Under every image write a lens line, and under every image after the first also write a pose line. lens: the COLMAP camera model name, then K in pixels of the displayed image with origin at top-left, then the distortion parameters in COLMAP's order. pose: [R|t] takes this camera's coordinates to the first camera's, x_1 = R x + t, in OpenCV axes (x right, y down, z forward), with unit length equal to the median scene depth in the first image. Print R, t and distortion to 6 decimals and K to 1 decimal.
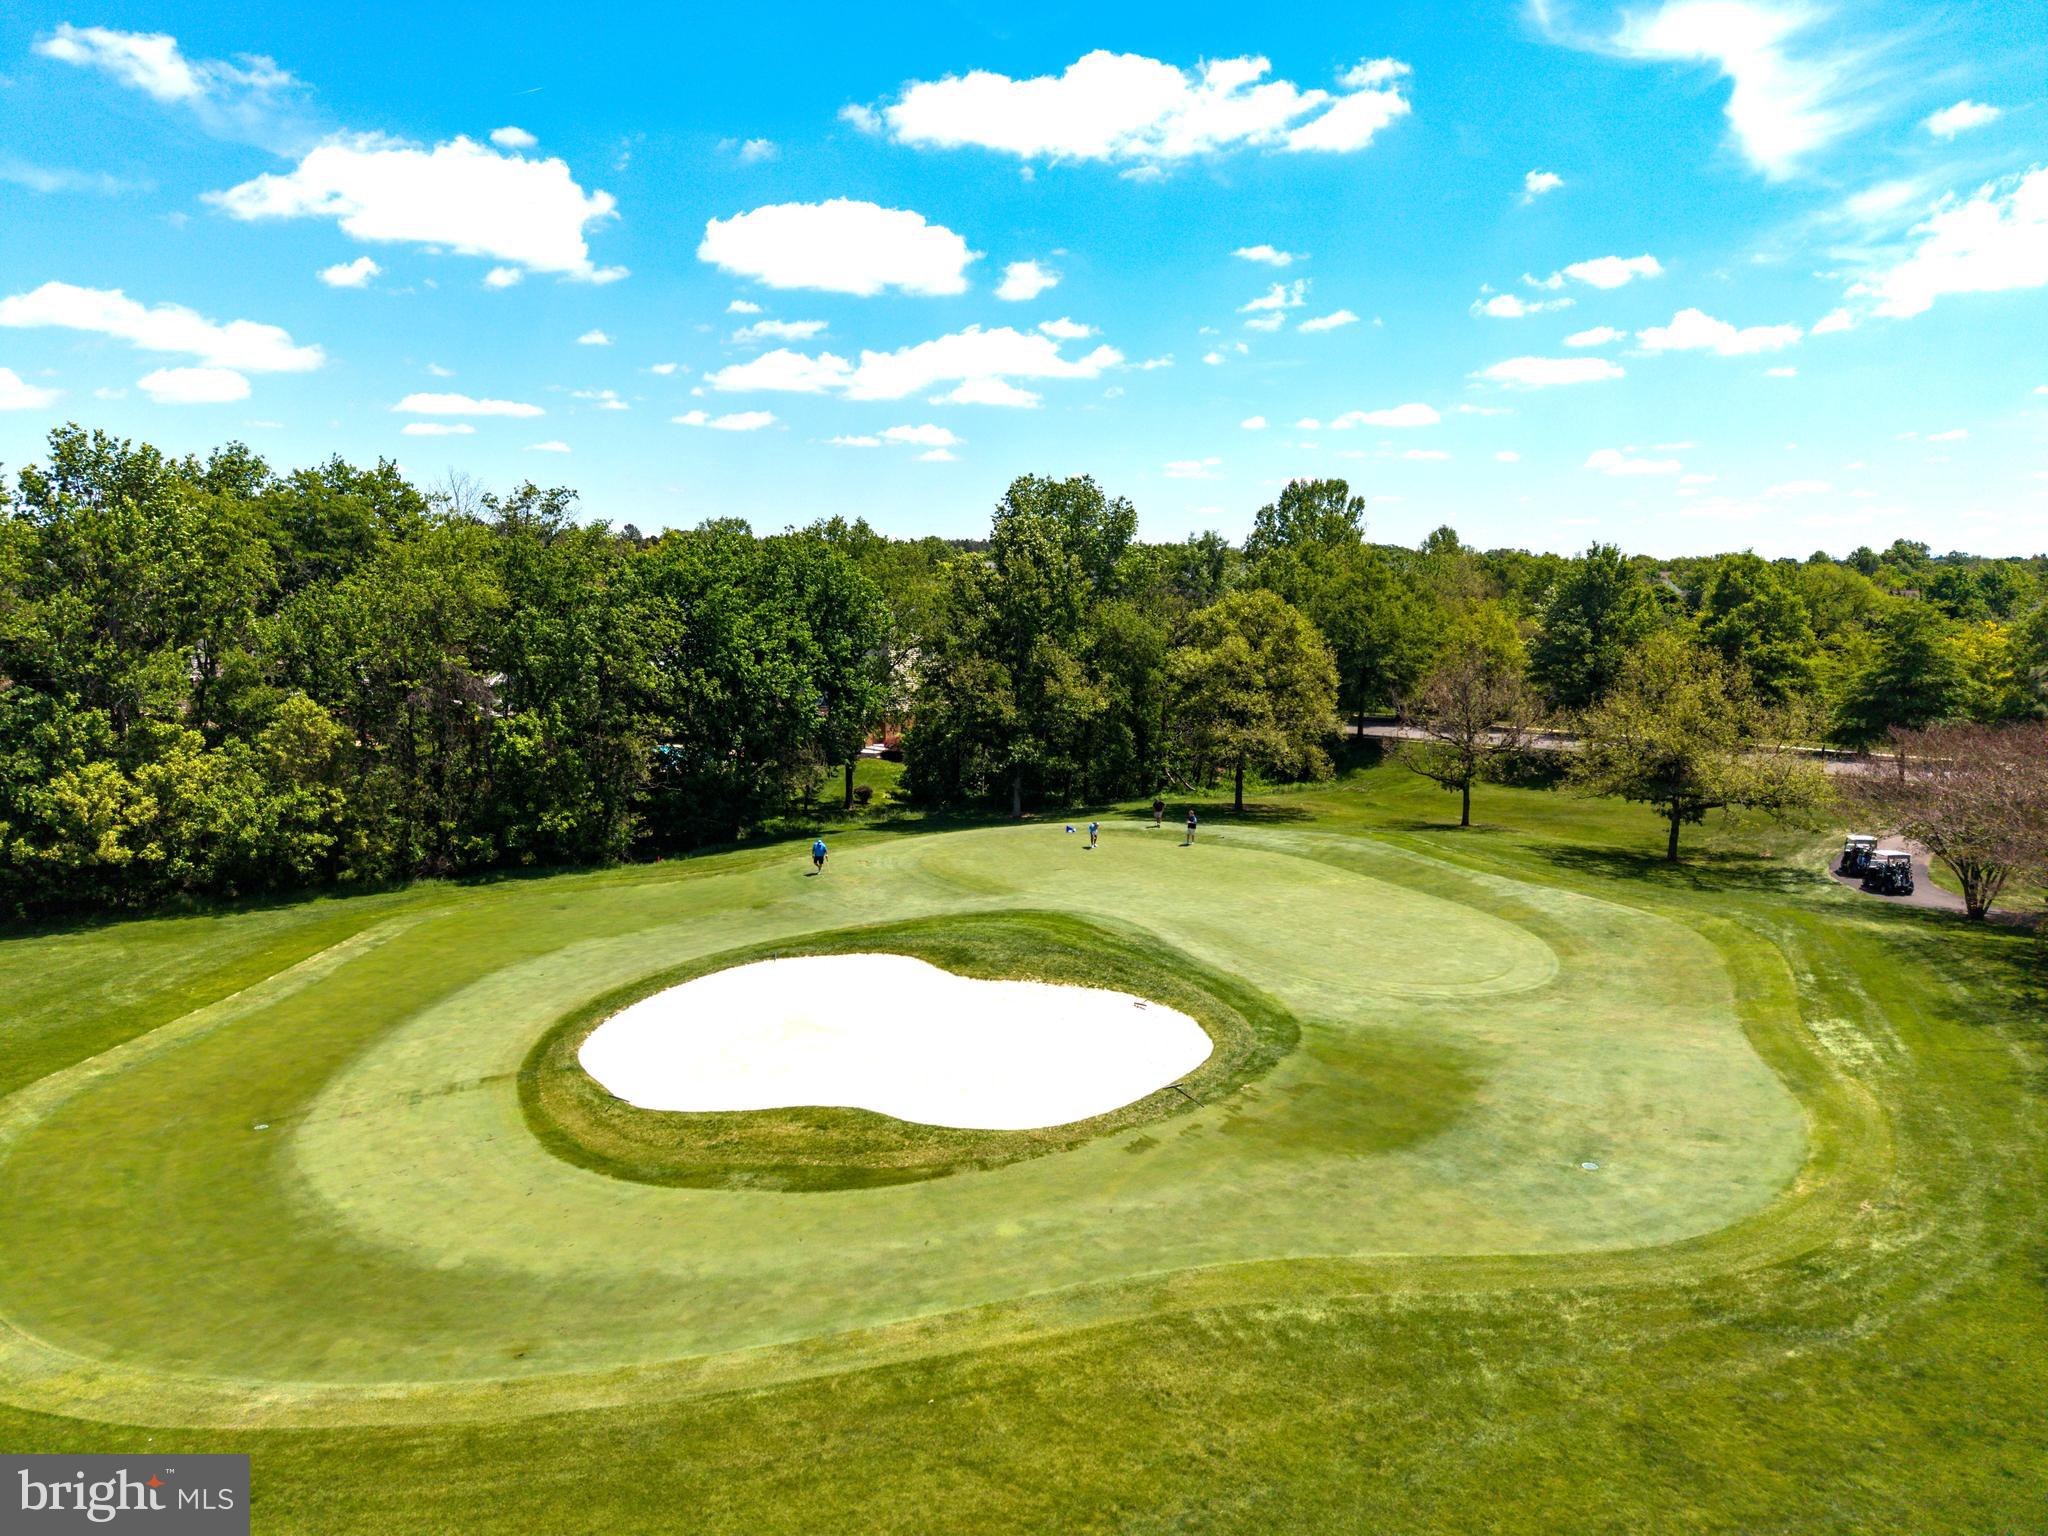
lens RADIAL K [[1384.9, 0, 1036.3], [0, 1384.9, 749.6], [0, 0, 1]] dist [0.038395, -0.037634]
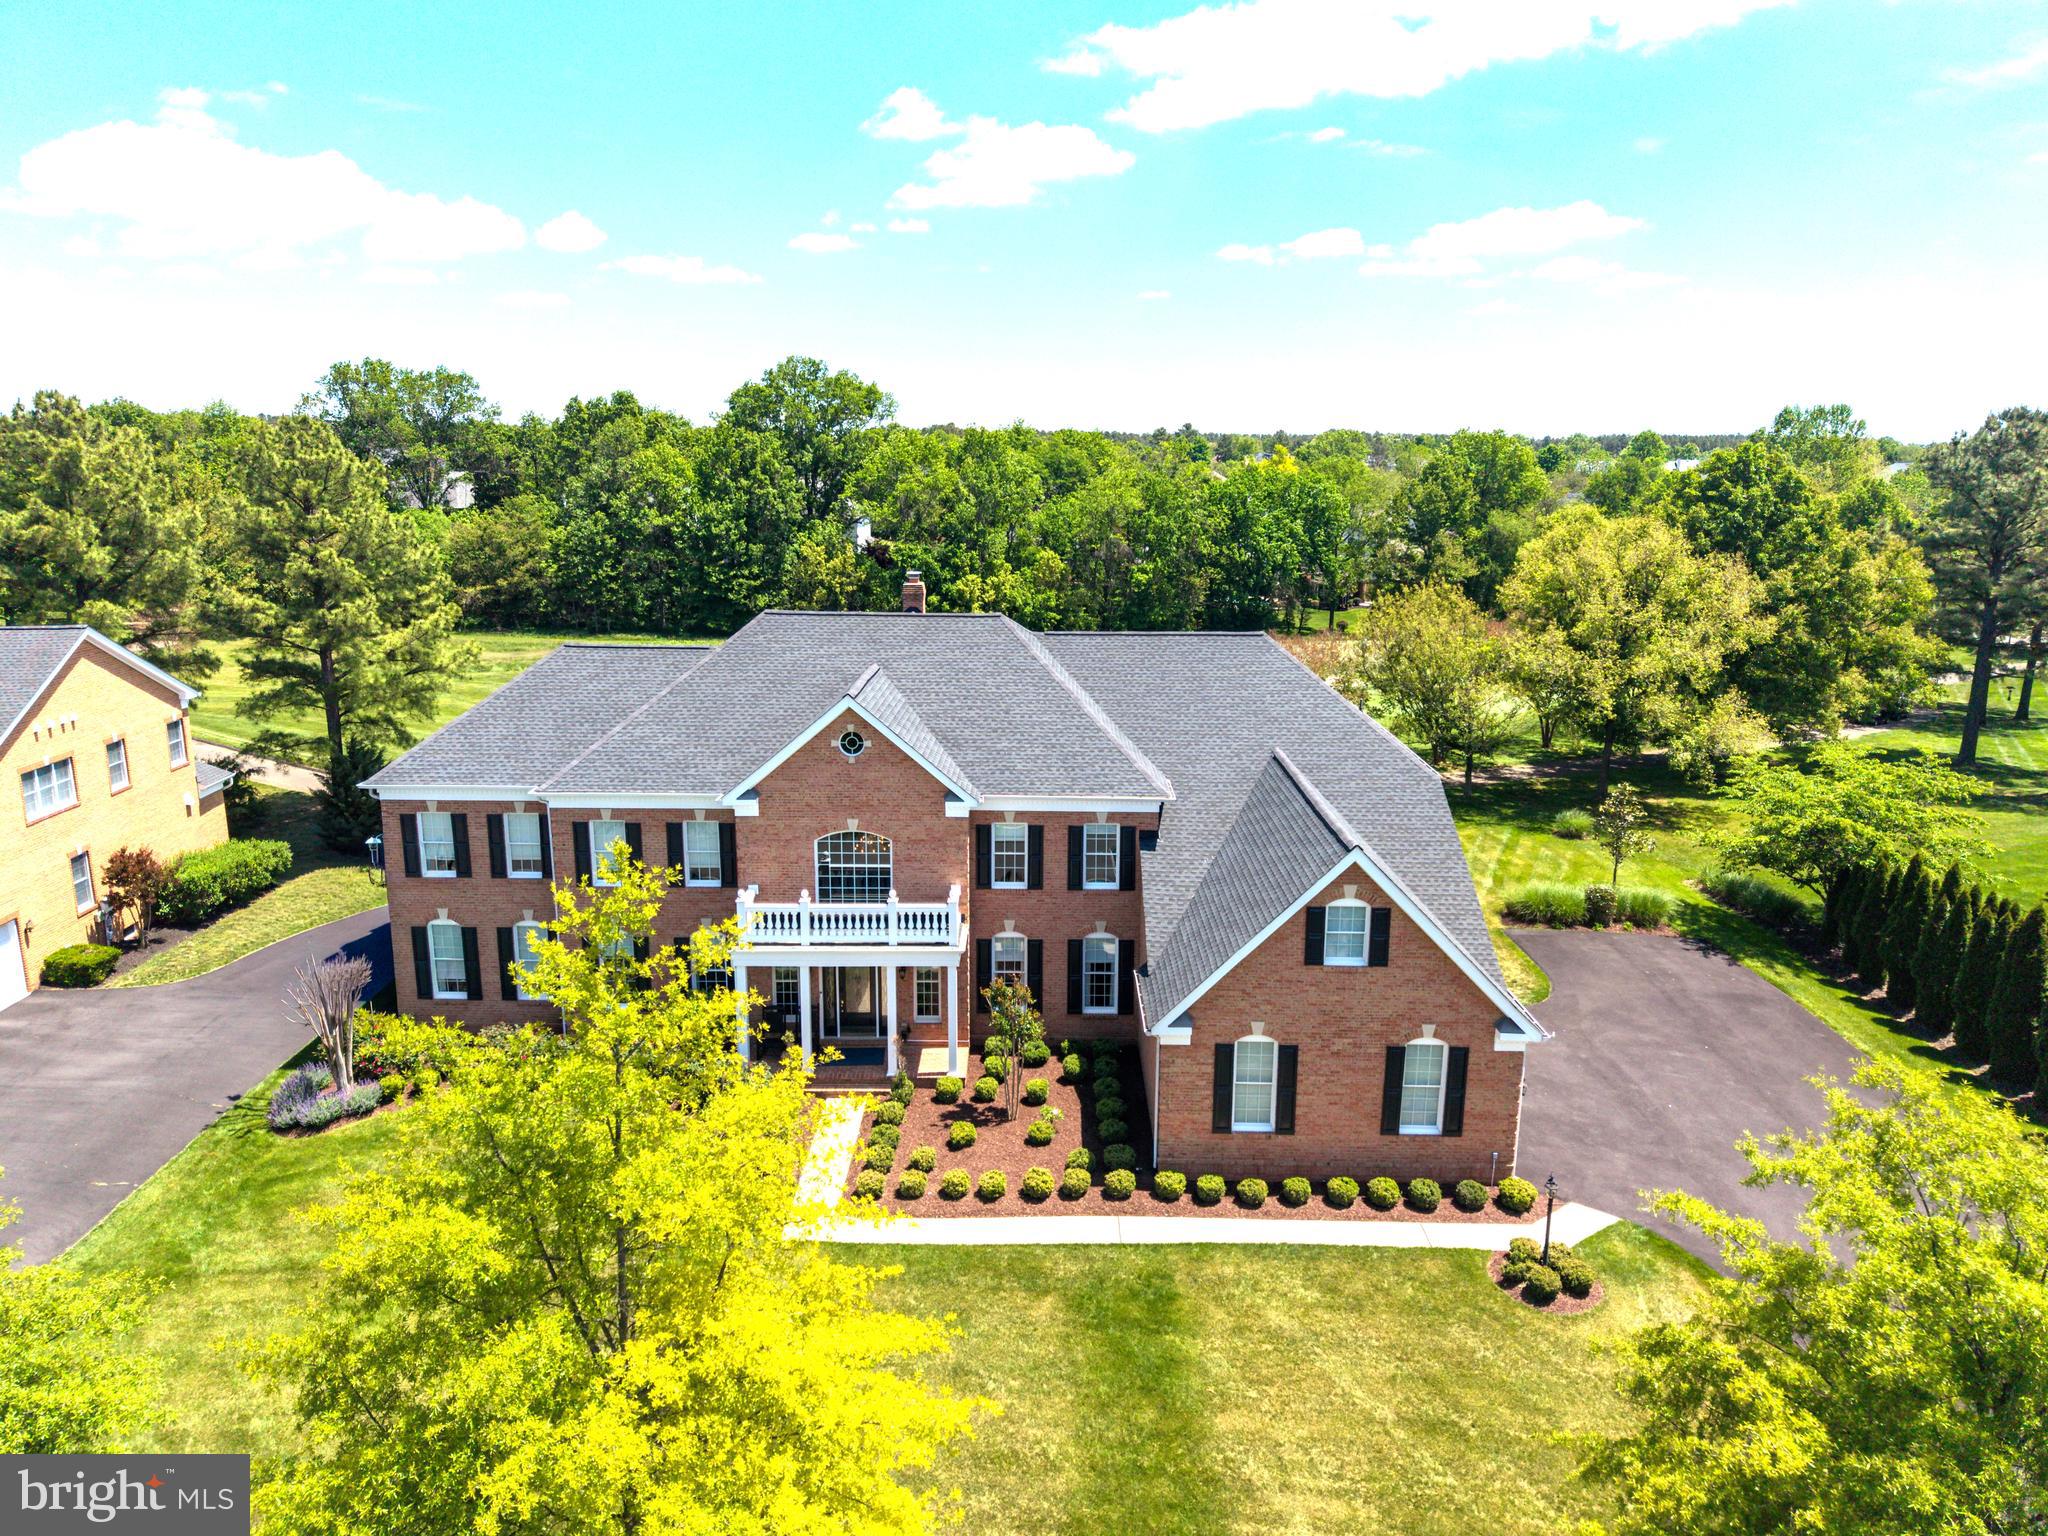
lens RADIAL K [[1384.9, 0, 1036.8], [0, 1384.9, 790.2], [0, 0, 1]] dist [0.038395, -0.037634]
pose [[0.892420, 0.110569, -0.437449, 0.453560], [-0.066459, 0.991147, 0.114940, 0.088533], [0.446285, -0.073502, 0.891867, -0.994761]]
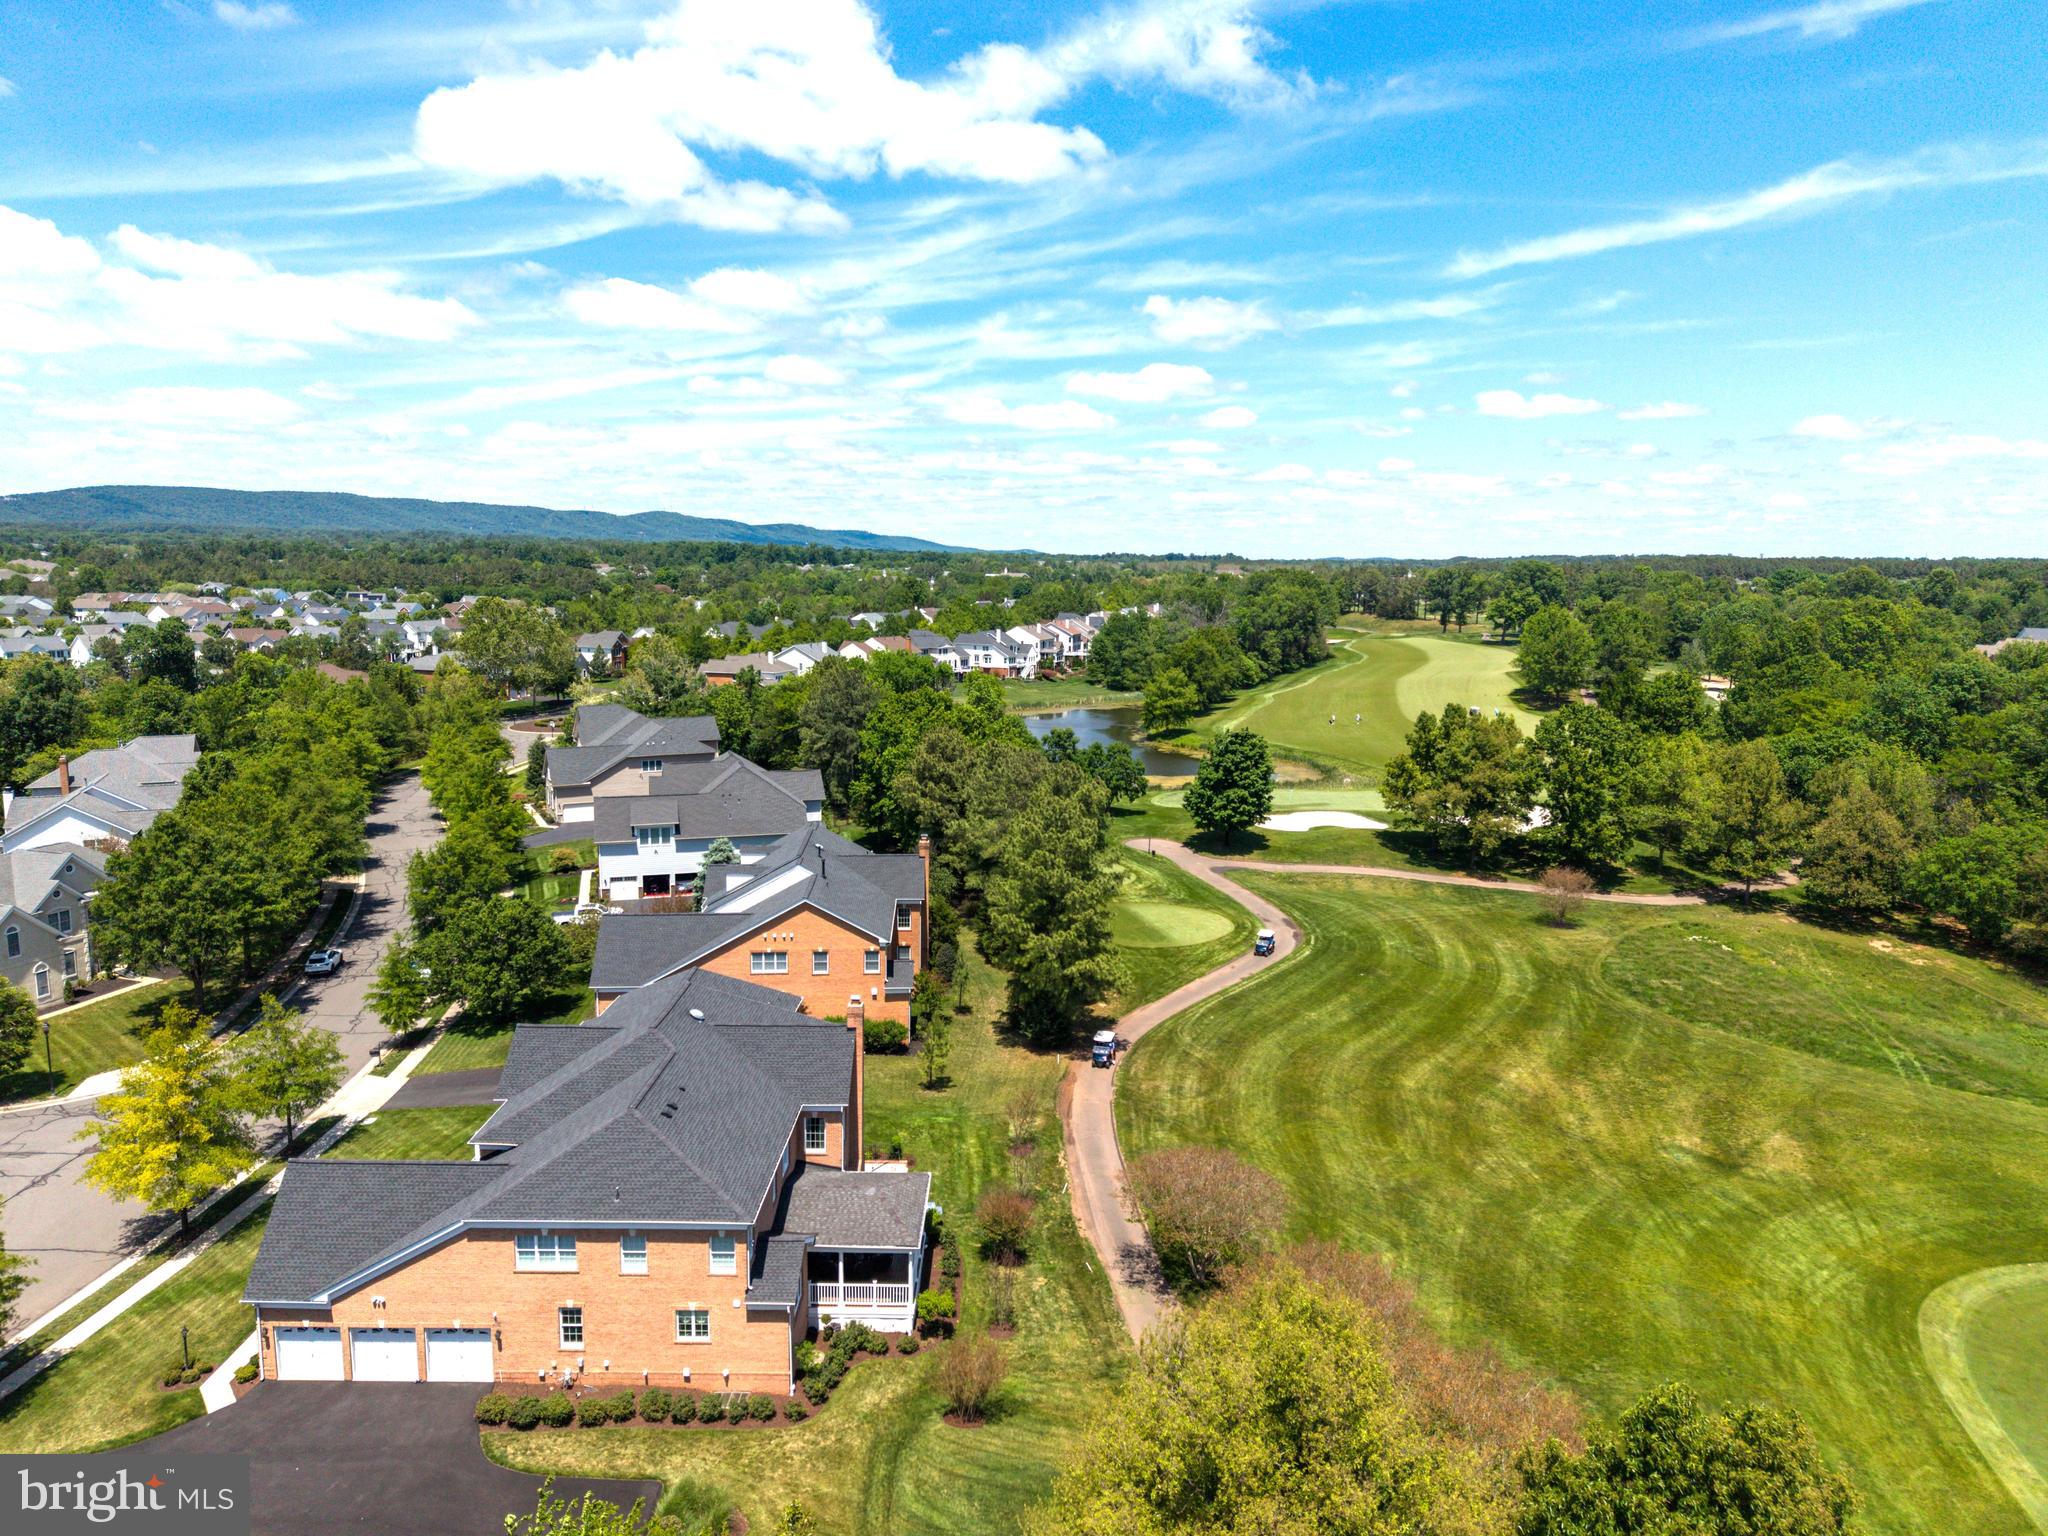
lens RADIAL K [[1384.9, 0, 993.3], [0, 1384.9, 779.1], [0, 0, 1]] dist [0.038395, -0.037634]
pose [[-0.456317, 0.136508, -0.879284, 0.896925], [-0.128064, 0.967800, 0.216711, -0.324647], [0.880553, 0.211493, -0.424142, 0.119326]]
